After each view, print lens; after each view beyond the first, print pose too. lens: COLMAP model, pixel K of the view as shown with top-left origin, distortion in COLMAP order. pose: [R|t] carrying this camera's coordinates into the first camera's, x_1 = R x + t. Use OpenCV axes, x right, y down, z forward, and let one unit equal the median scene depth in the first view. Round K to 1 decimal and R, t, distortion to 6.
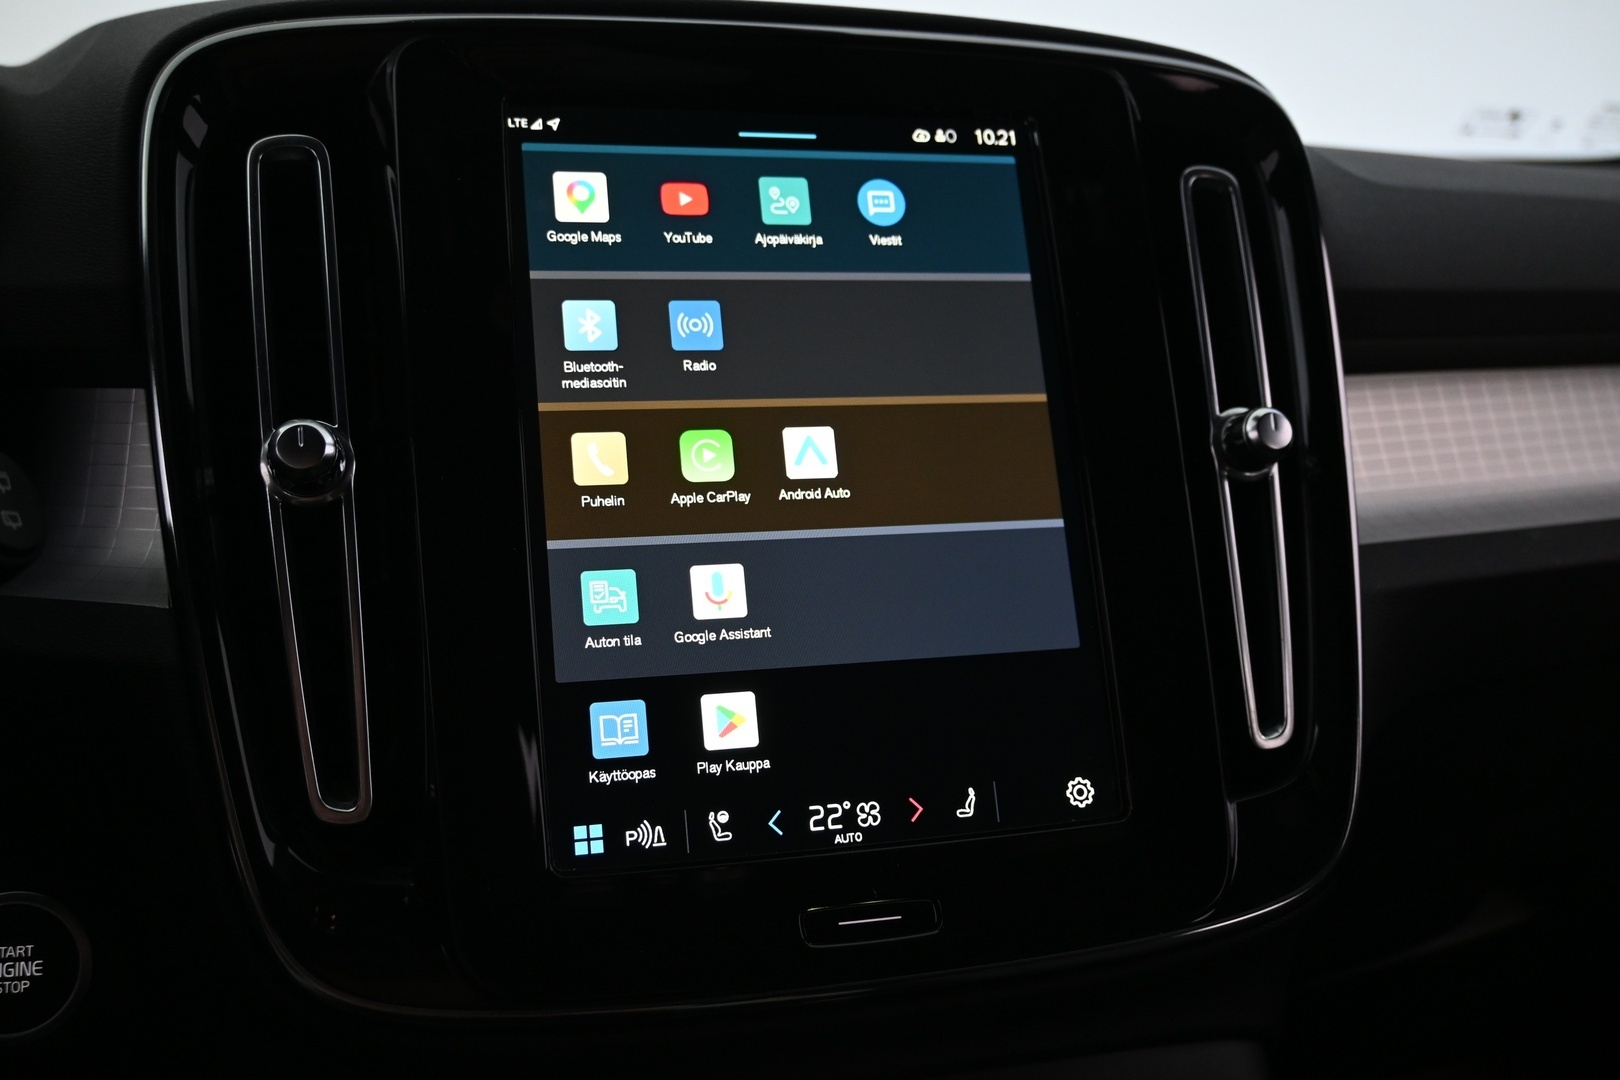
lens RADIAL K [[1446.9, 0, 814.6], [0, 1446.9, 537.4], [0, 0, 1]] dist [-0.009510, 0.005167]
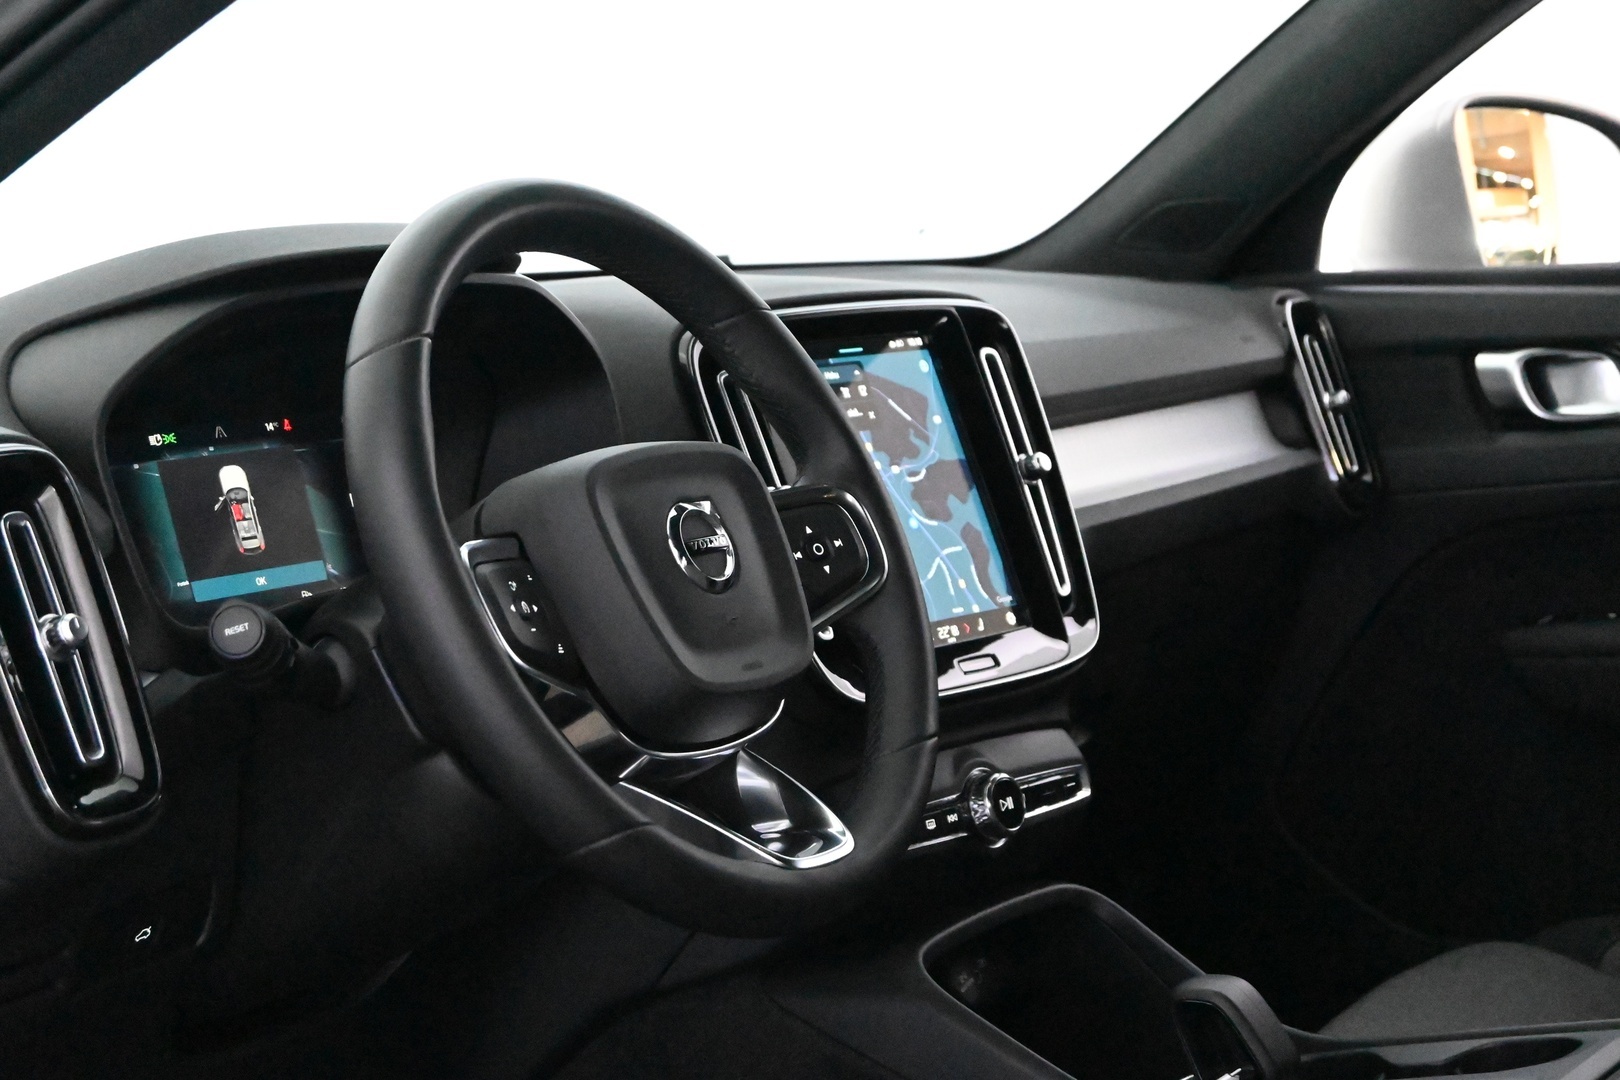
lens RADIAL K [[3157.8, 0, 813.4], [0, 3157.8, 547.0], [0, 0, 1]] dist [0.104543, 0.000000]
pose [[0.819964, -0.092365, 0.564914, -3.069417], [0.133738, 0.990494, -0.032171, 0.186181], [-0.556573, 0.101930, 0.824522, -3.184579]]
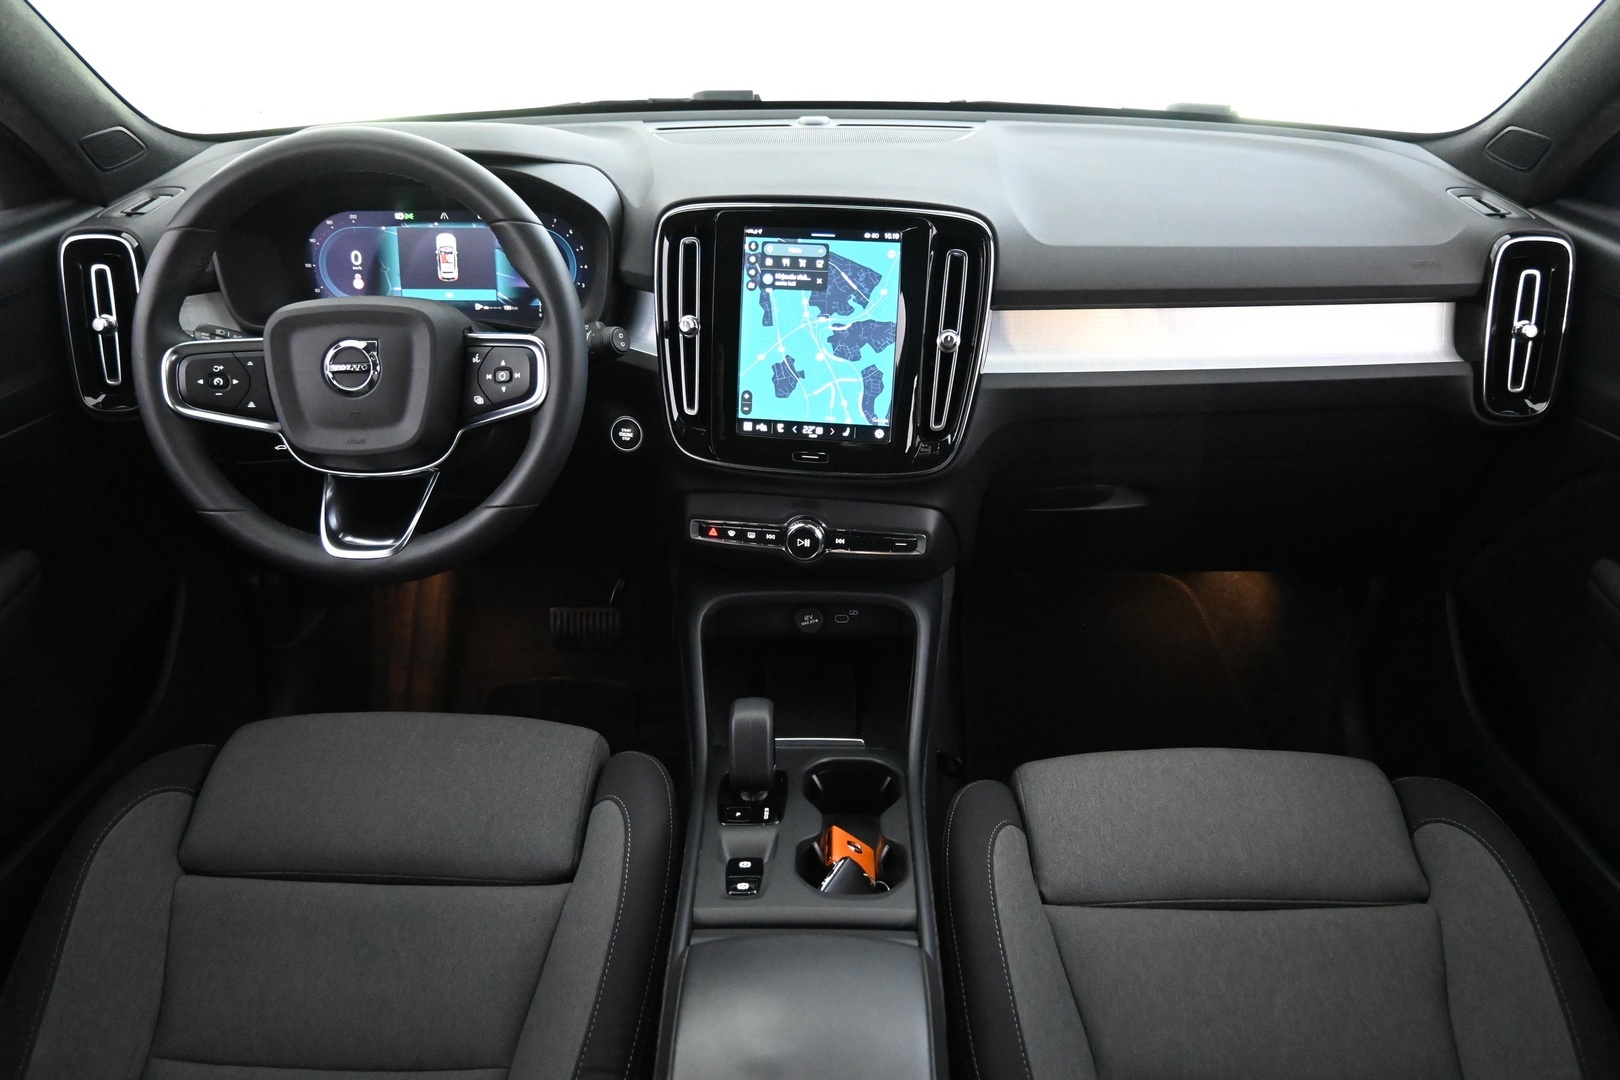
lens RADIAL K [[1167.7, 0, 808.0], [0, 1167.7, 540.6], [0, 0, 1]] dist [-0.008768, 0.007765]
pose [[0.920674, 0.192881, -0.339348, 1.095942], [-0.067878, 0.935248, 0.347425, -0.599677], [0.384386, -0.296831, 0.874150, -1.776966]]
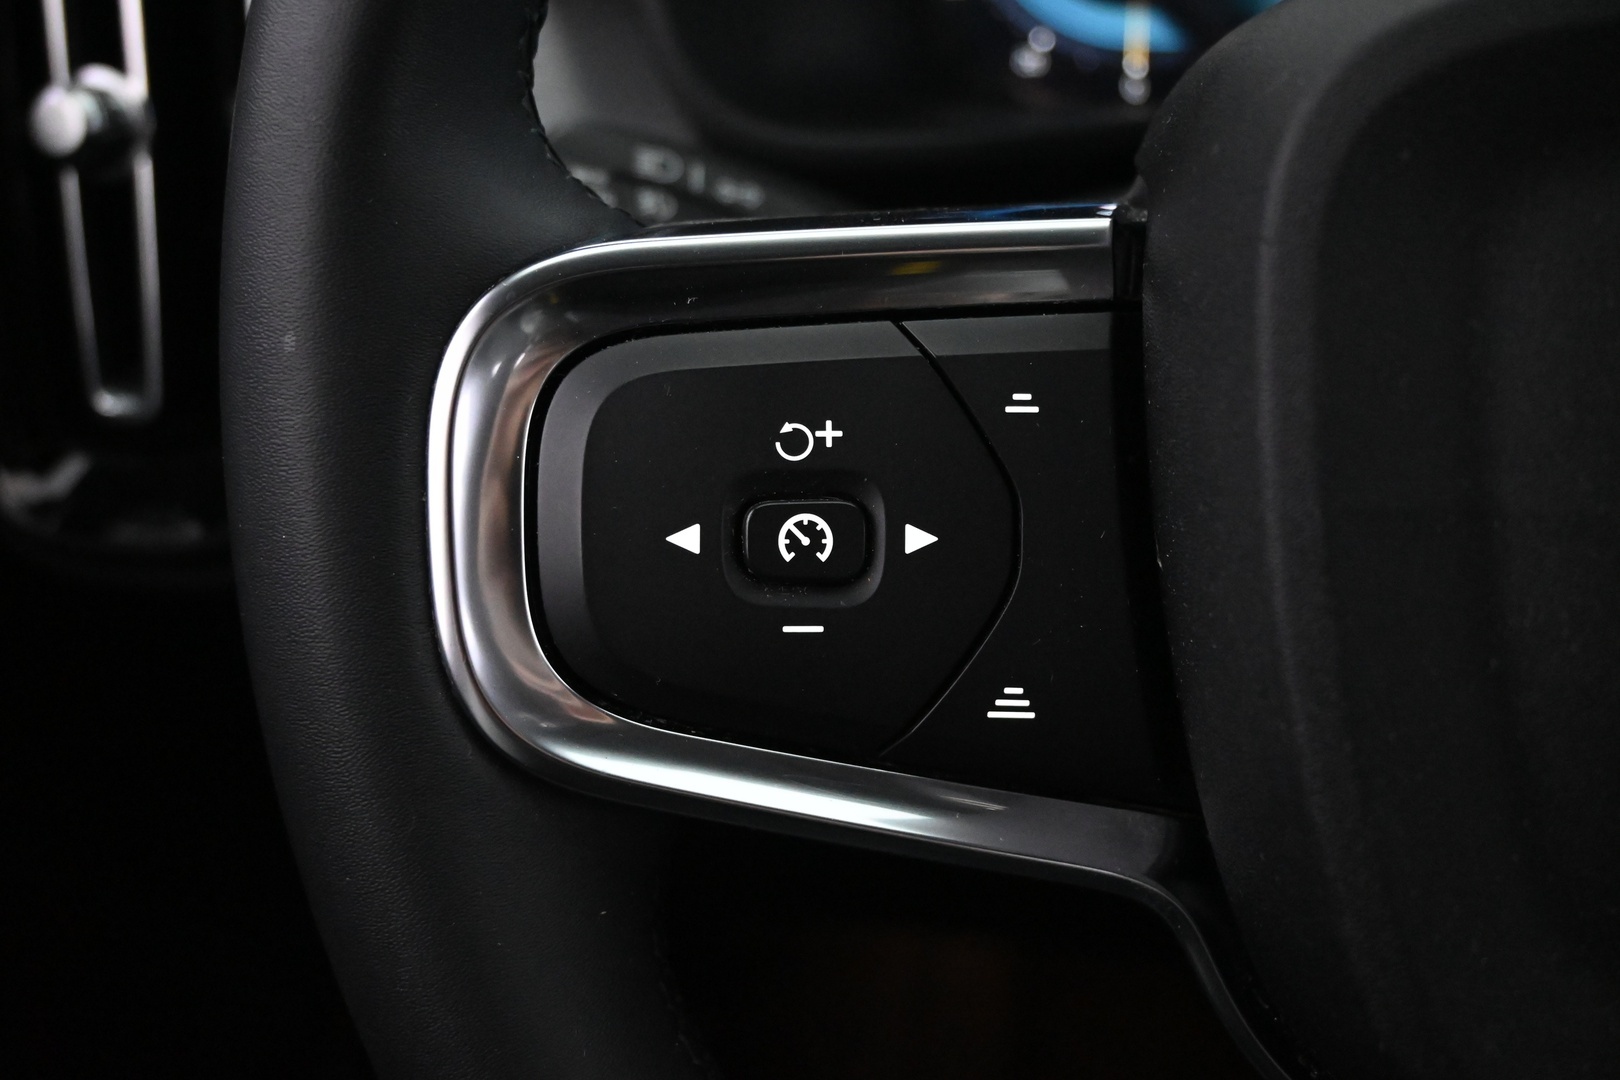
lens RADIAL K [[1832.9, 0, 809.7], [0, 1832.9, 528.9], [0, 0, 1]] dist [-0.031715, 0.000000]
pose [[0.830965, 0.244804, -0.499568, -0.897235], [-0.041704, 0.922863, 0.382863, -0.127198], [0.554760, -0.297311, 0.777076, -0.249507]]
